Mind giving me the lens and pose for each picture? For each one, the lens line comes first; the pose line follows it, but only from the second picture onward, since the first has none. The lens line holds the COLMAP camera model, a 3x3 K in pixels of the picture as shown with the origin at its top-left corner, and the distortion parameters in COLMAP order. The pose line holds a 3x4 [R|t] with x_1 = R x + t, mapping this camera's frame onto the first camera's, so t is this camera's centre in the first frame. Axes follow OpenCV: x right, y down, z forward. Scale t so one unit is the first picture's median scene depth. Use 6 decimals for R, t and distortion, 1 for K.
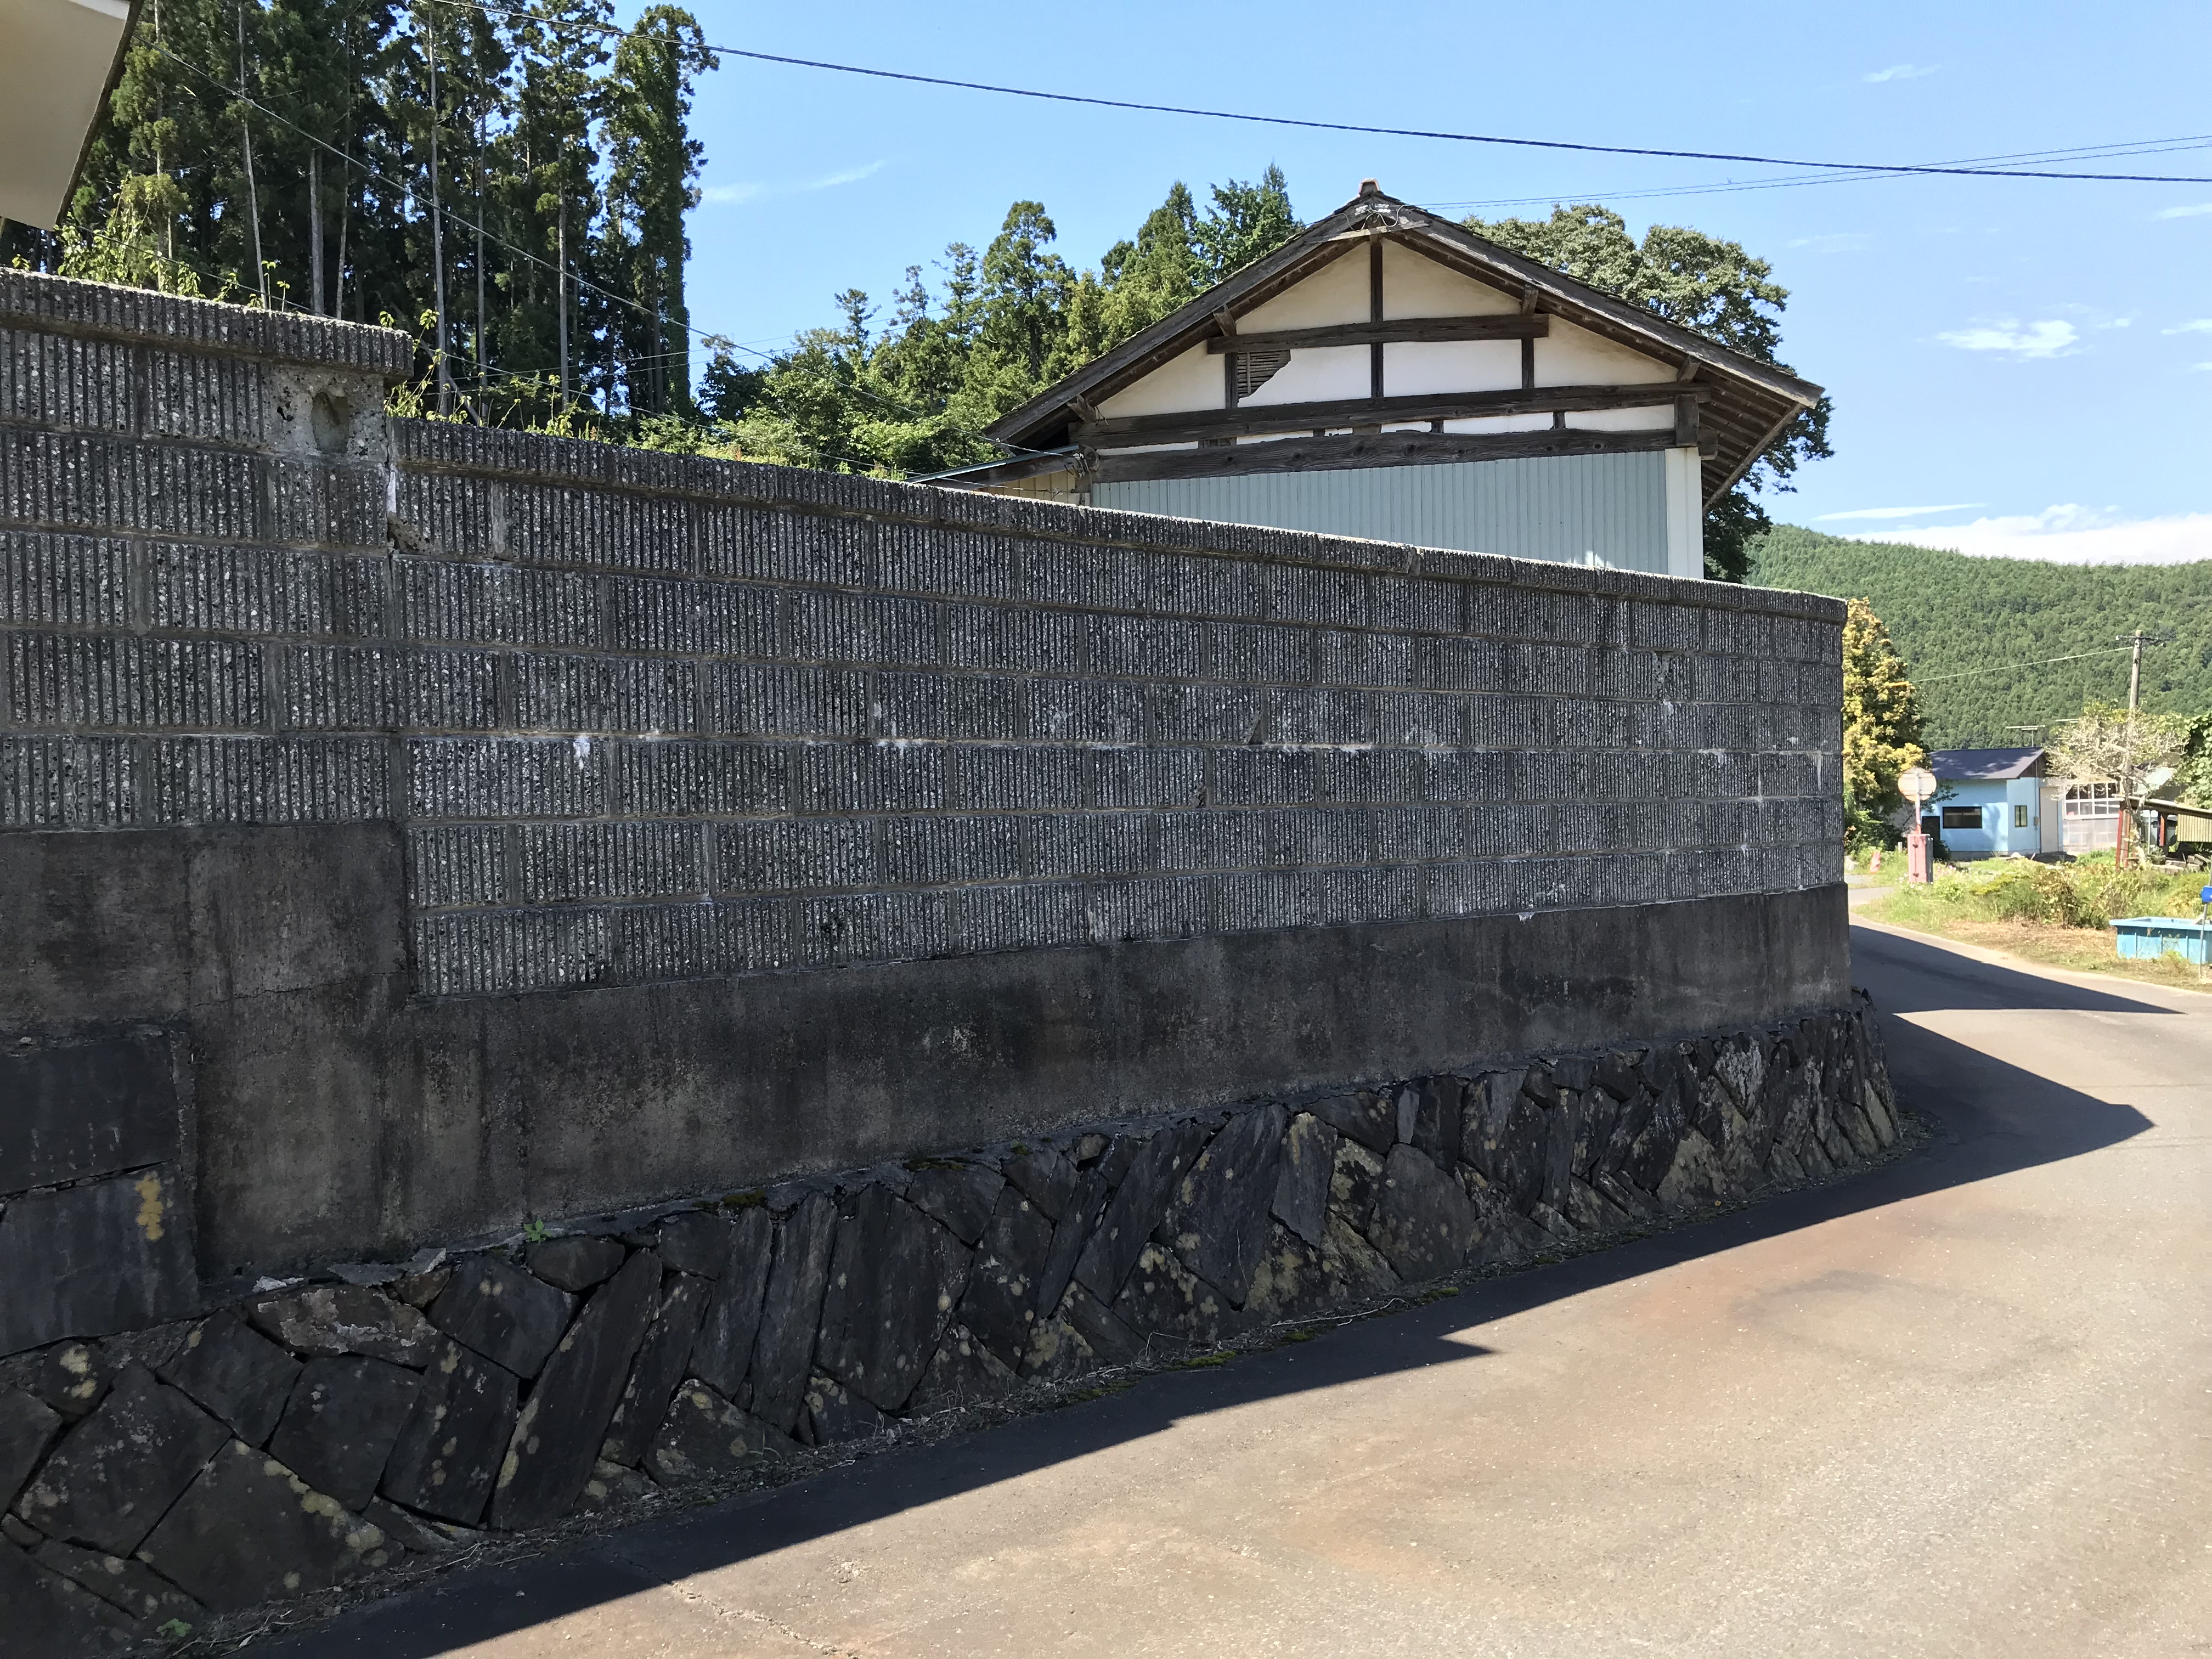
lens RADIAL K [[1803.1, 0, 1107.7], [0, 1803.1, 826.0], [0, 0, 1]] dist [0.045528, -0.040178]
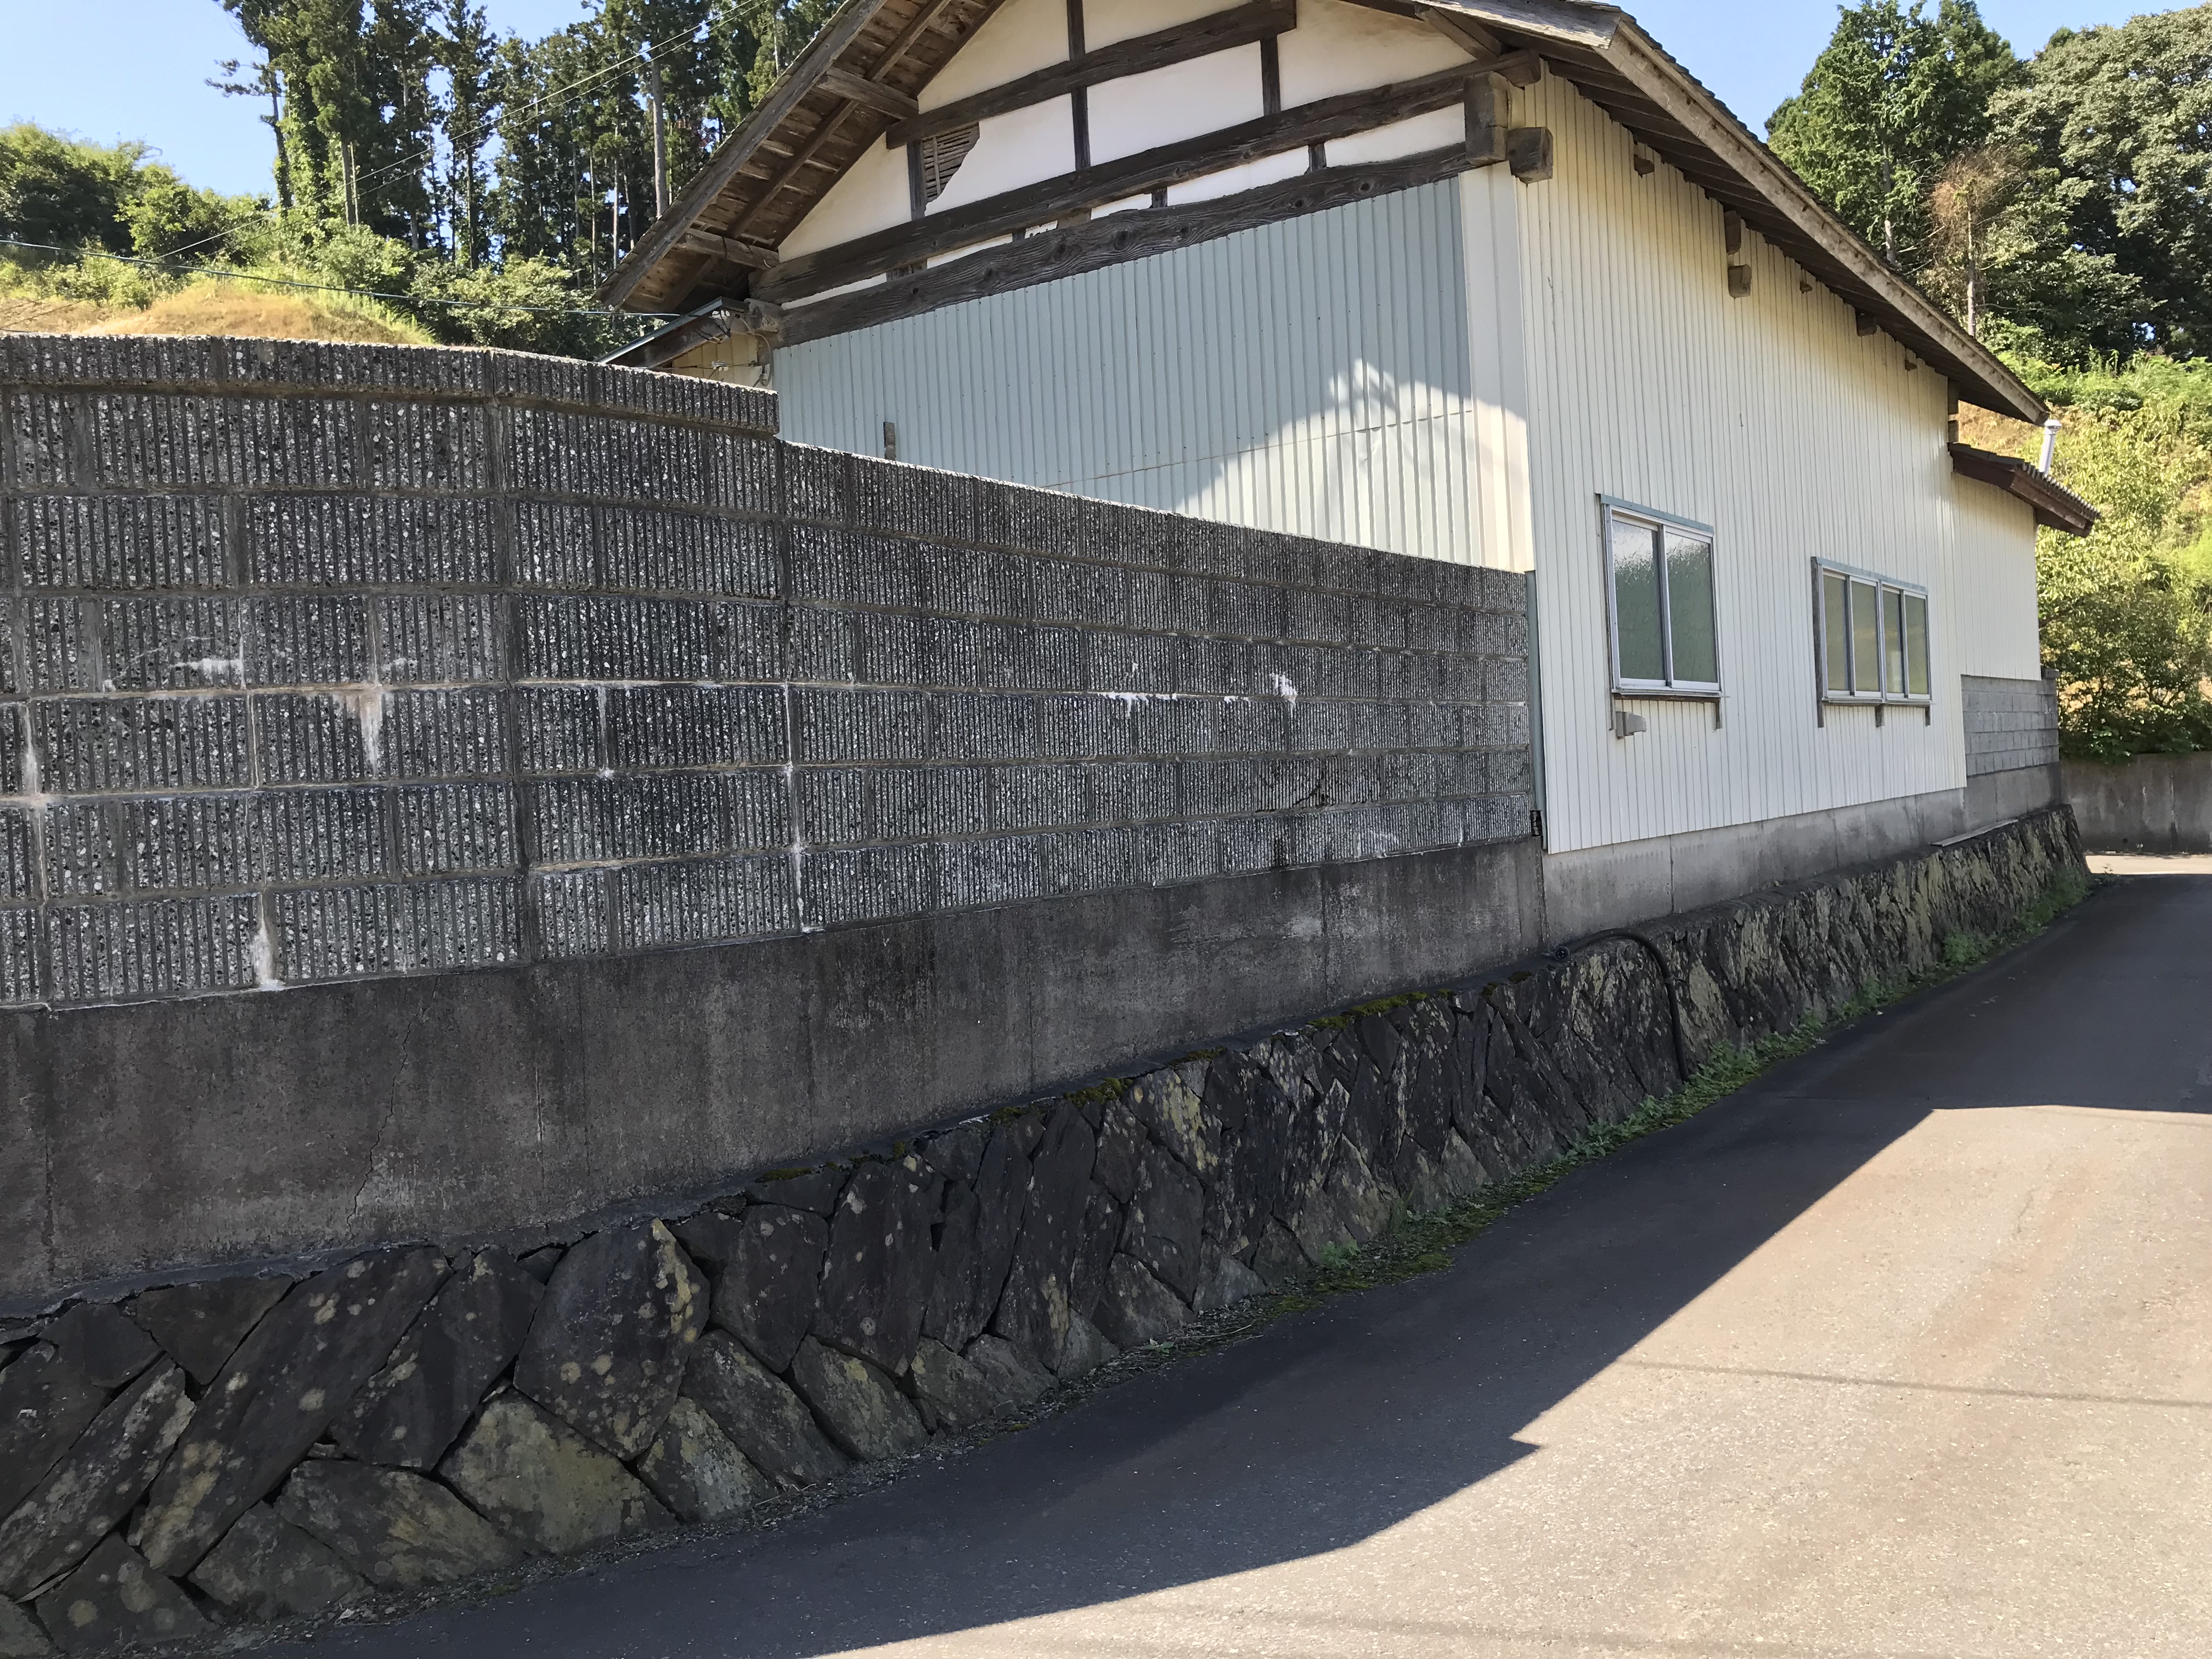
lens RADIAL K [[1803.1, 0, 1055.0], [0, 1803.1, 818.4], [0, 0, 1]] dist [0.045528, -0.040178]
pose [[0.909876, -0.018046, -0.414489, 1.482309], [0.029101, 0.999369, 0.020371, -0.023554], [0.413859, -0.030597, 0.909826, 1.298106]]
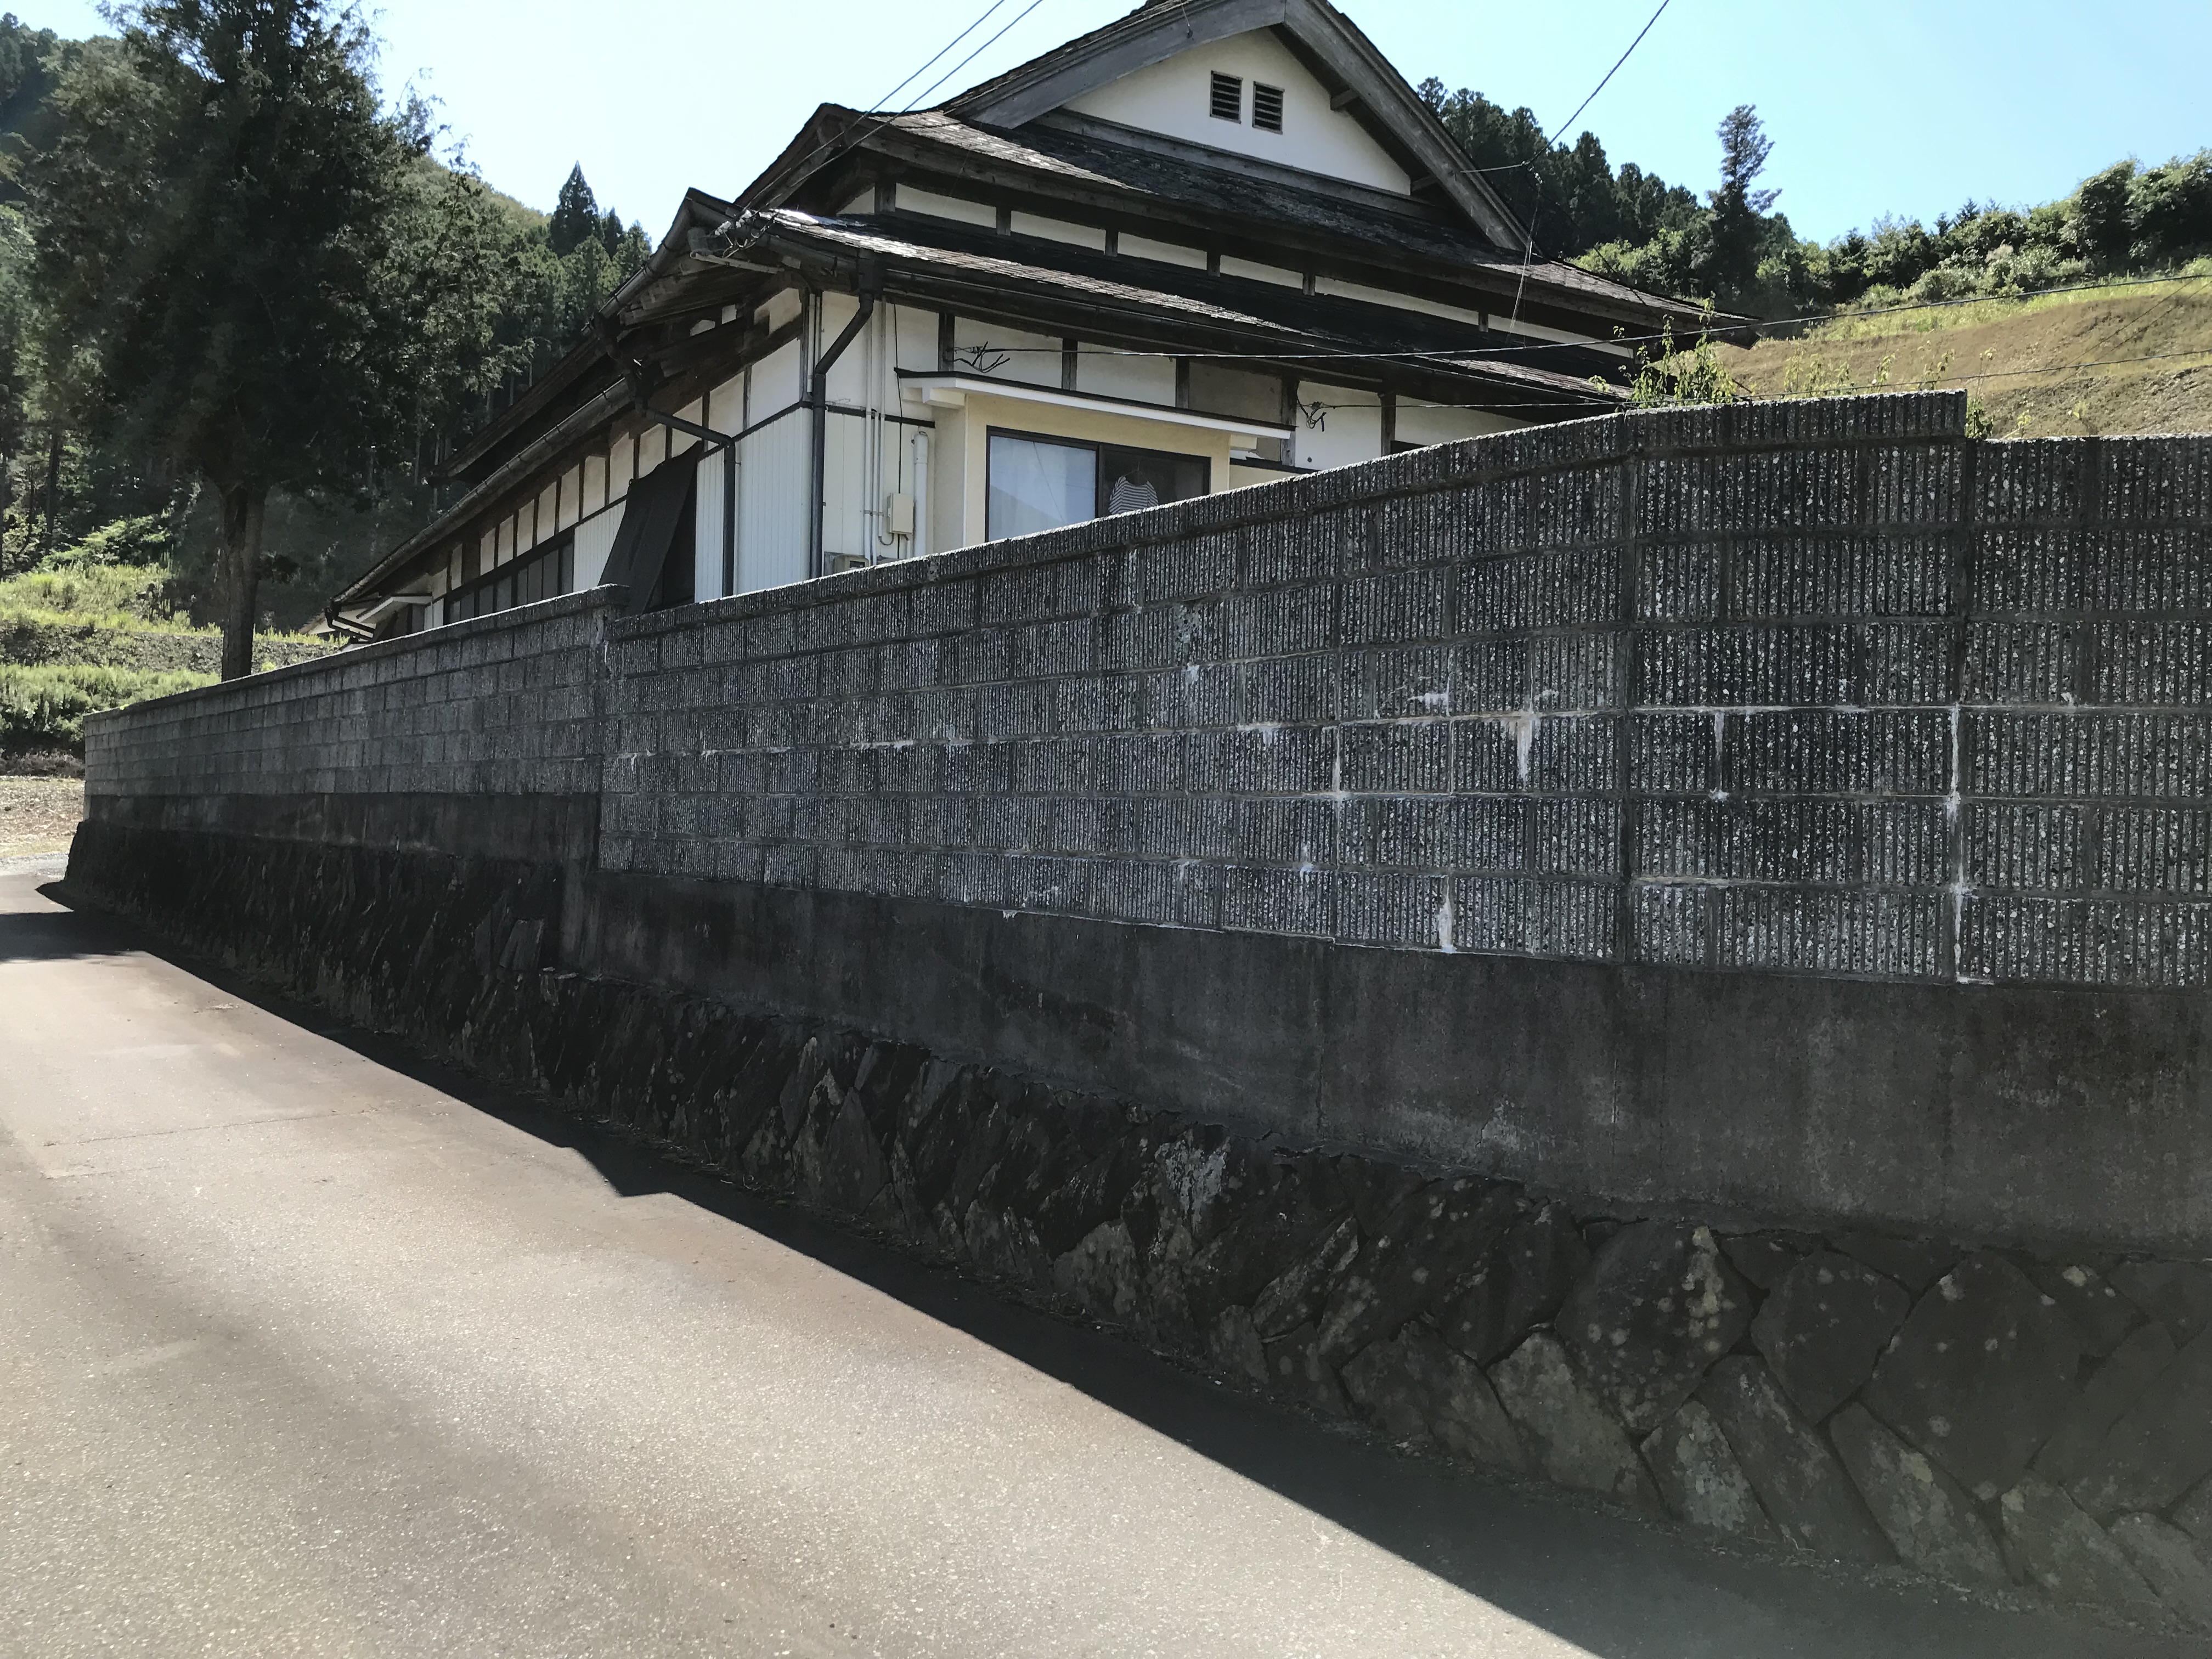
lens RADIAL K [[1803.1, 0, 1130.9], [0, 1803.1, 831.0], [0, 0, 1]] dist [0.045528, -0.040178]
pose [[-0.062923, 0.020122, -0.997816, 1.903186], [-0.031436, 0.999261, 0.022133, -0.027188], [0.997523, 0.032760, -0.062244, 1.825331]]
